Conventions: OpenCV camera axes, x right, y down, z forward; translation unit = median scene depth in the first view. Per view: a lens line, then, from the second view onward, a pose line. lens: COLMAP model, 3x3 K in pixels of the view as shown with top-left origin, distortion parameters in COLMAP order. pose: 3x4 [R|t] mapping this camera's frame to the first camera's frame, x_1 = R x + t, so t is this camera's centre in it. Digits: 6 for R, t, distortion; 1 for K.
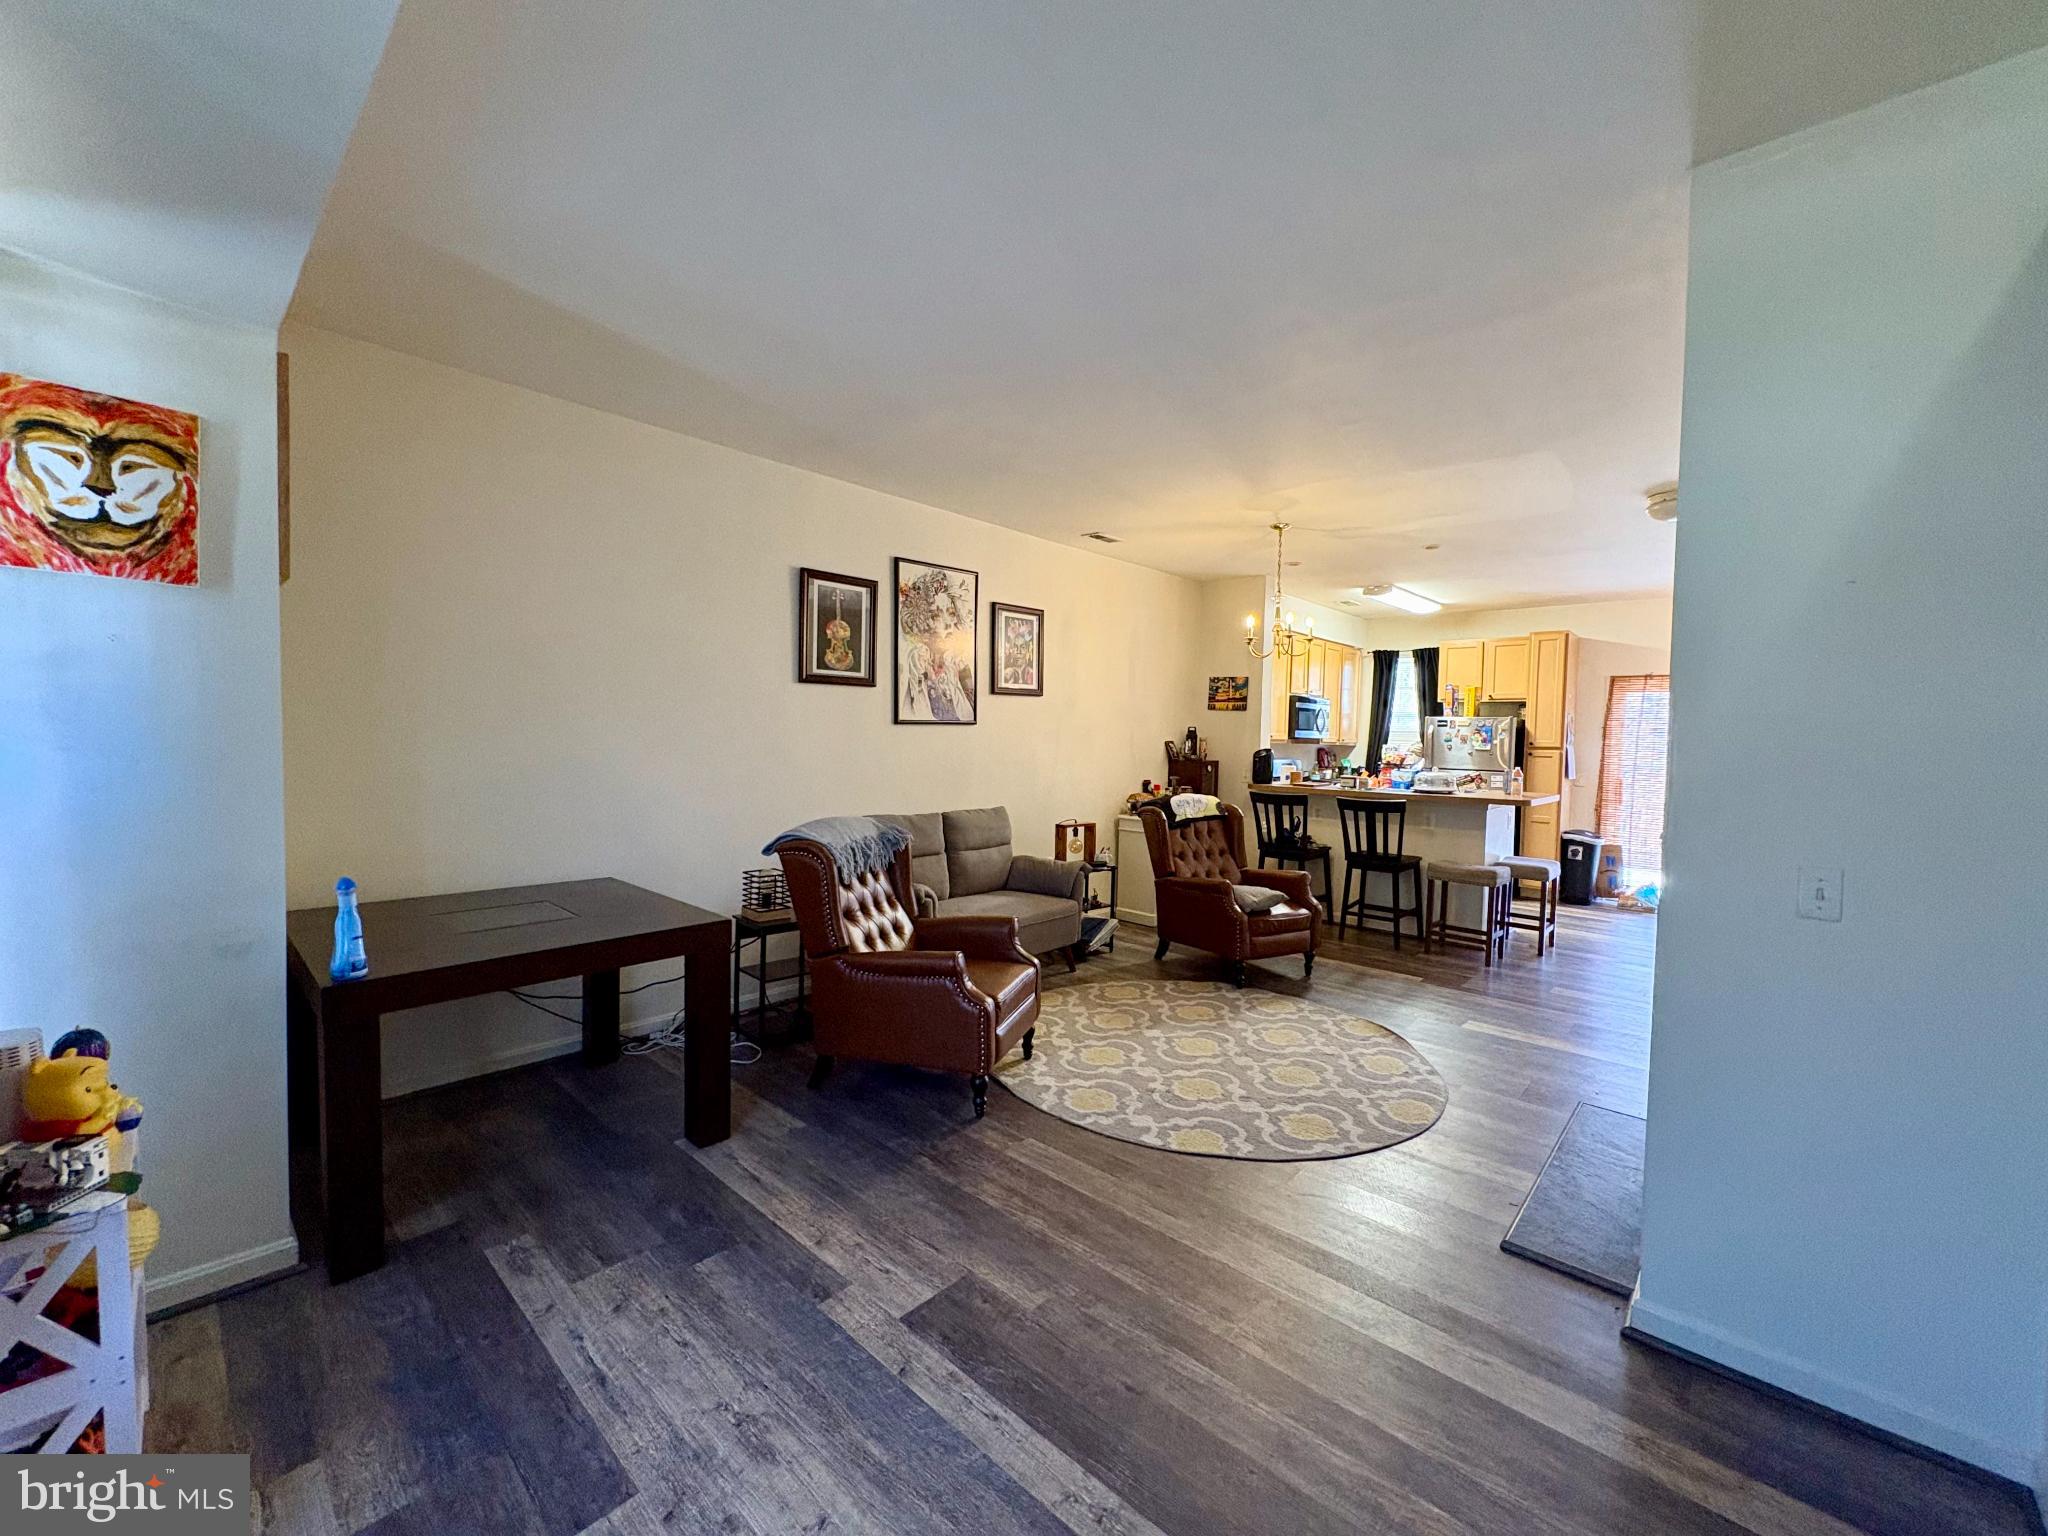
lens RADIAL K [[816.8, 0, 1024.0], [0, 816.8, 768.0], [0, 0, 1]] dist [0.001069, -0.000097]
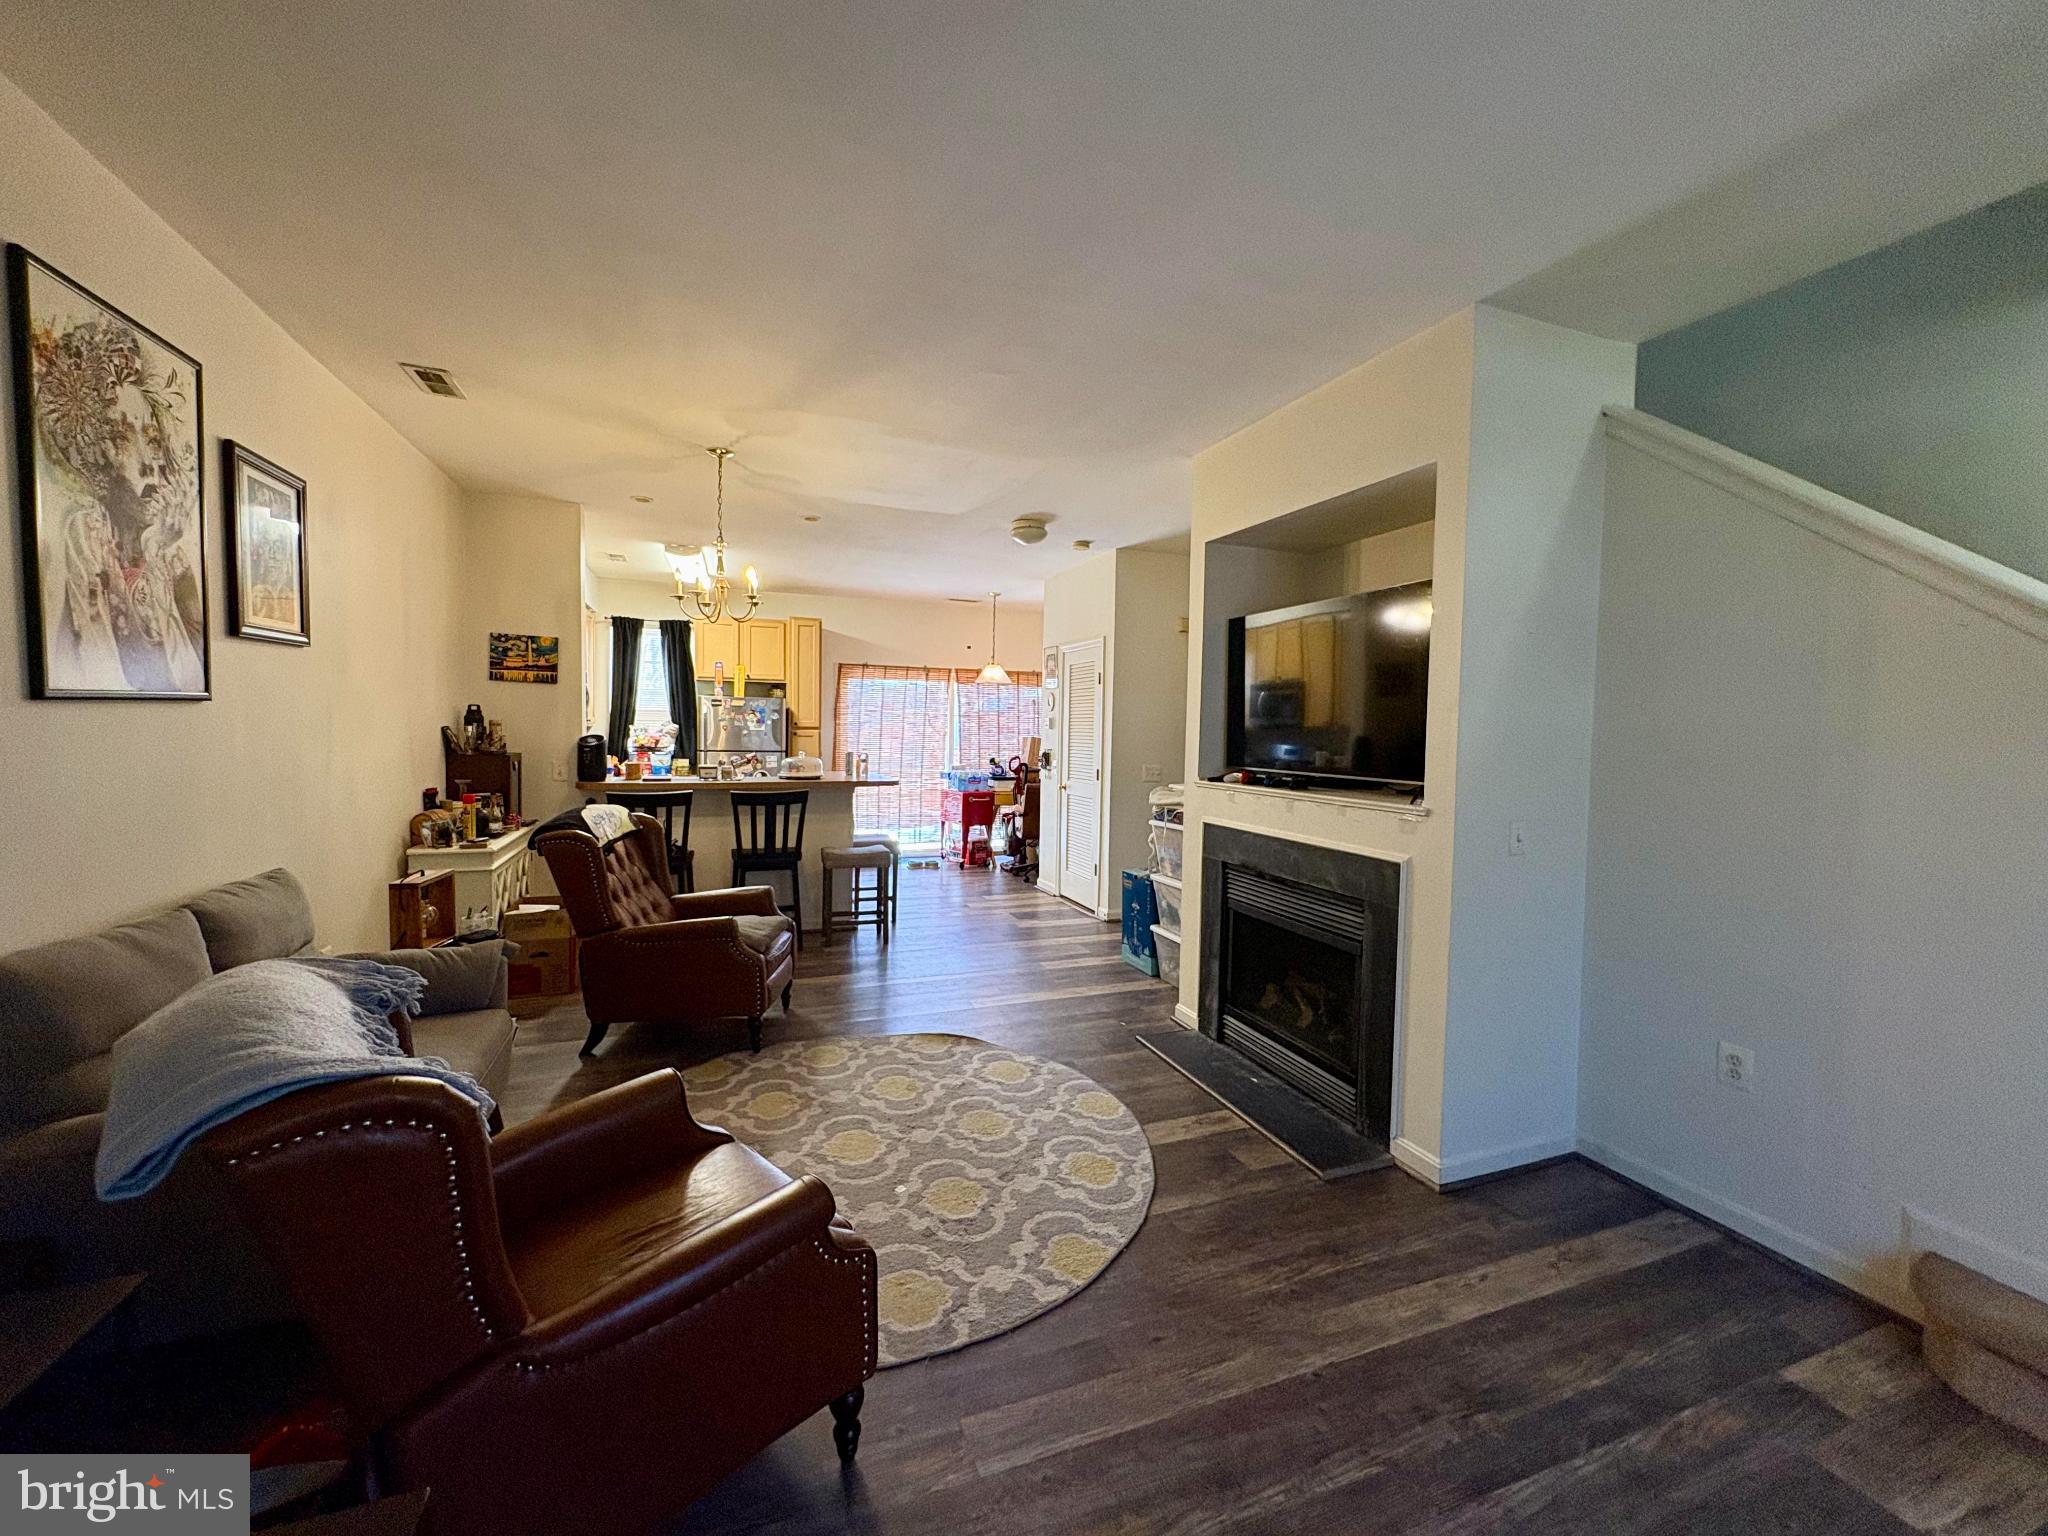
lens RADIAL K [[816.8, 0, 1024.0], [0, 816.8, 768.0], [0, 0, 1]] dist [0.001069, -0.000097]
pose [[0.451137, -0.057435, 0.890605, -0.250485], [0.027491, 0.998348, 0.050457, -0.025060], [-0.892031, 0.001721, 0.451970, 0.366154]]
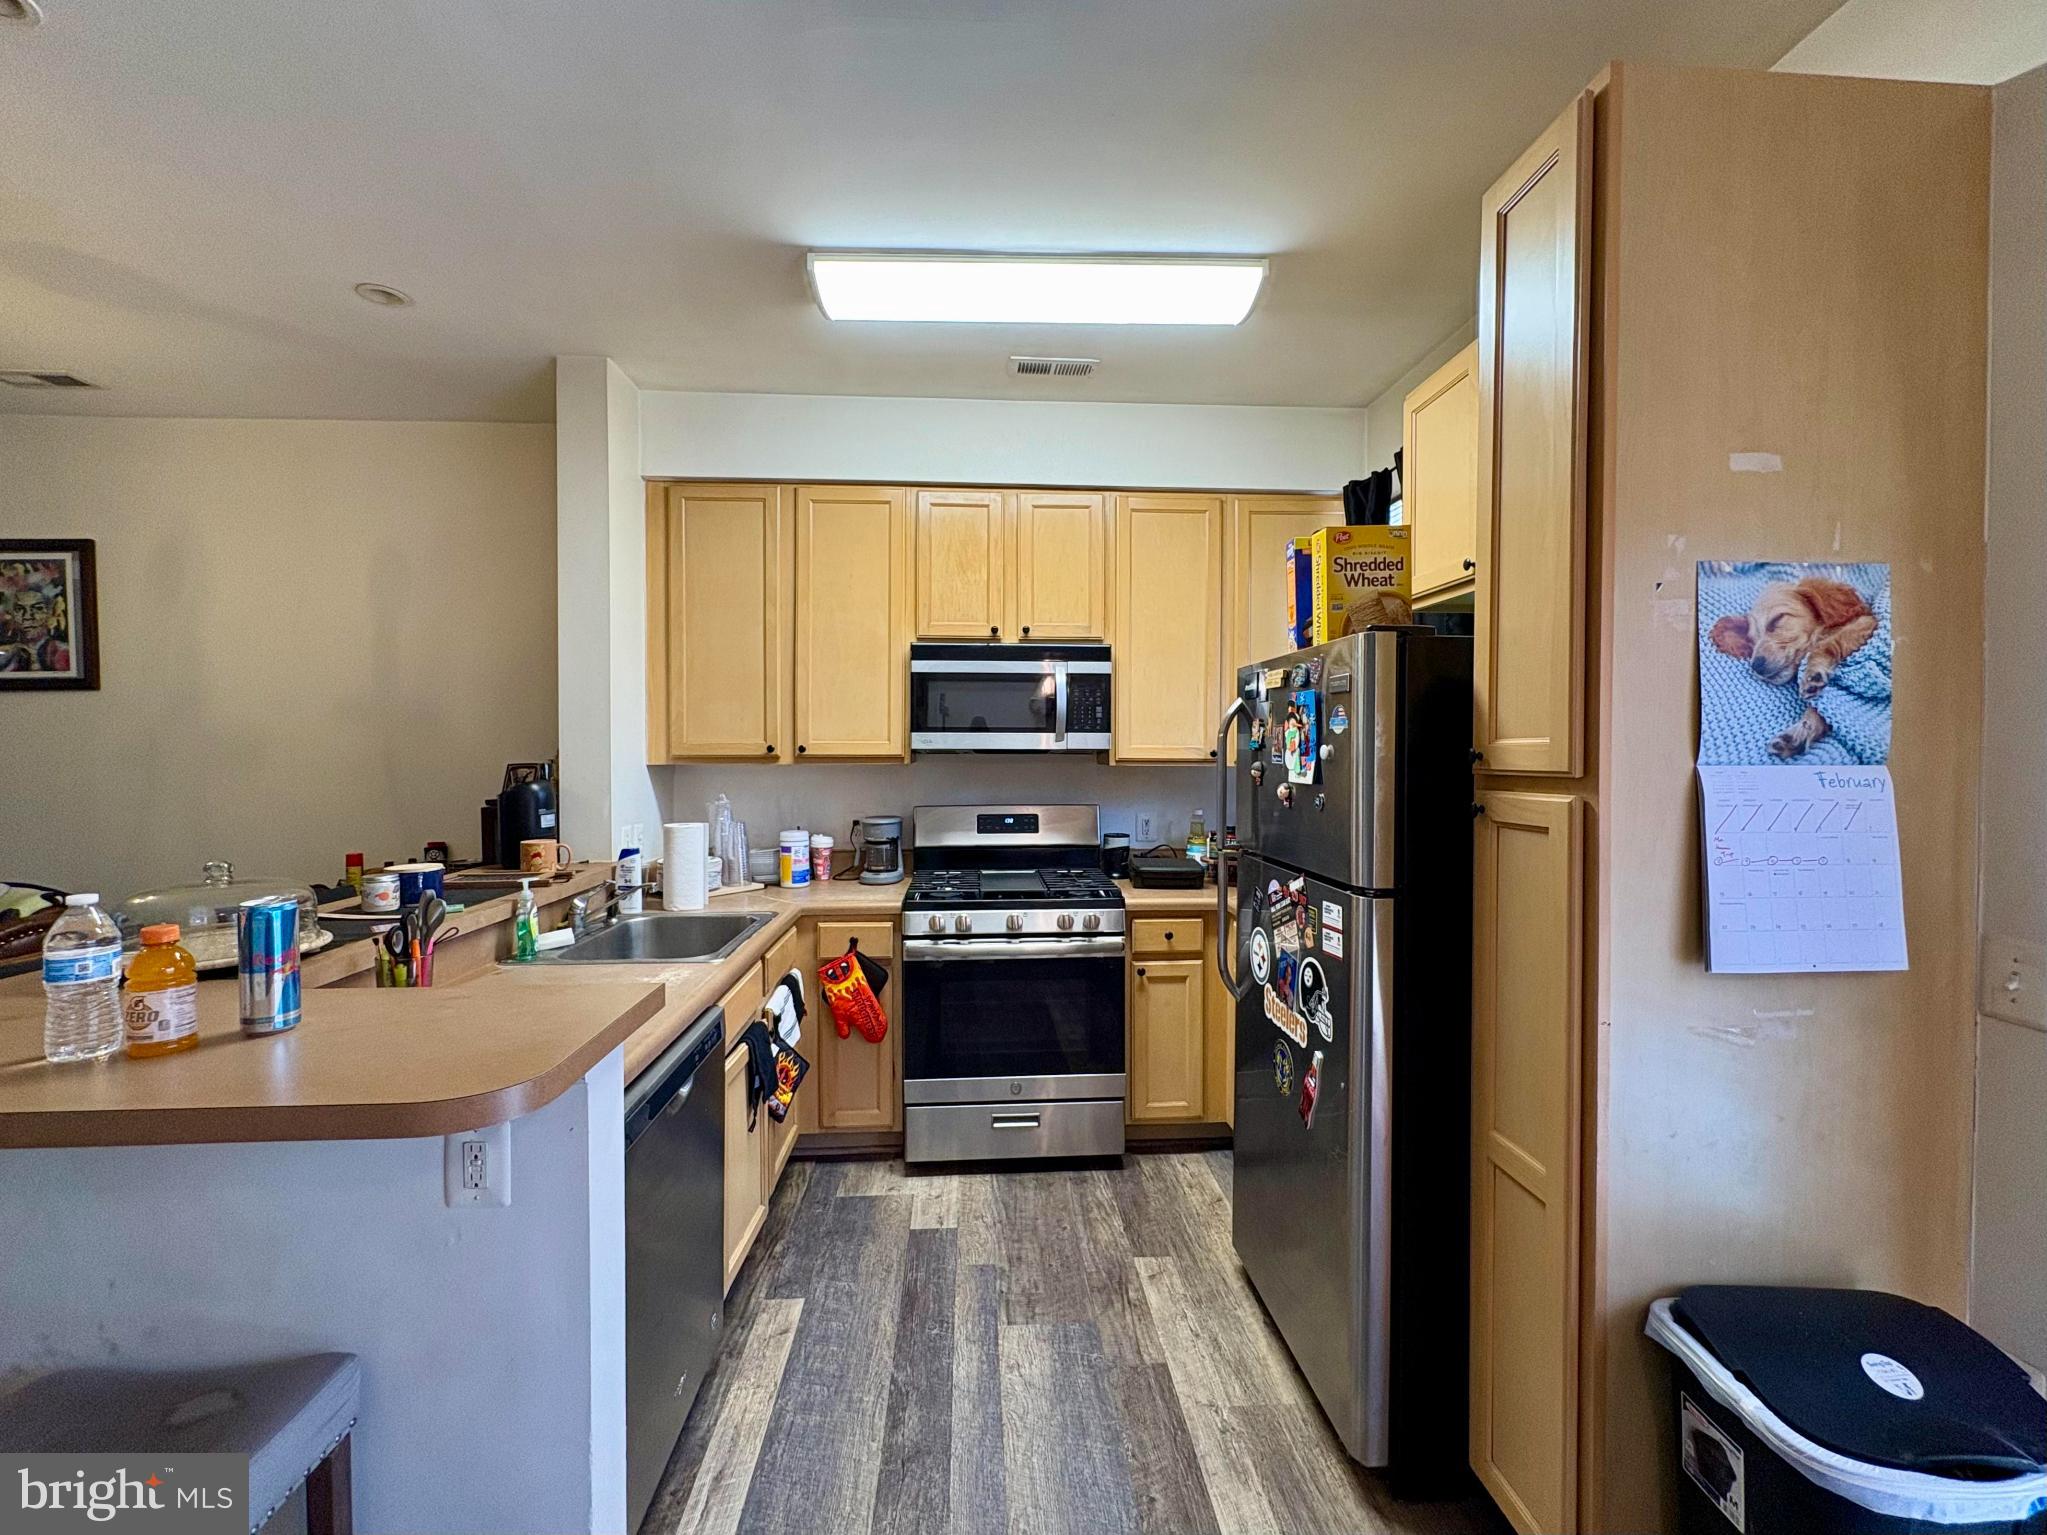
lens RADIAL K [[837.6, 0, 1031.5], [0, 837.6, 763.2], [0, 0, 1]] dist [0.000078, -0.000082]
pose [[0.717839, -0.008497, -0.696157, 0.939267], [-0.012730, 0.999598, -0.025328, -0.030223], [0.696092, 0.027044, 0.717443, 1.075519]]
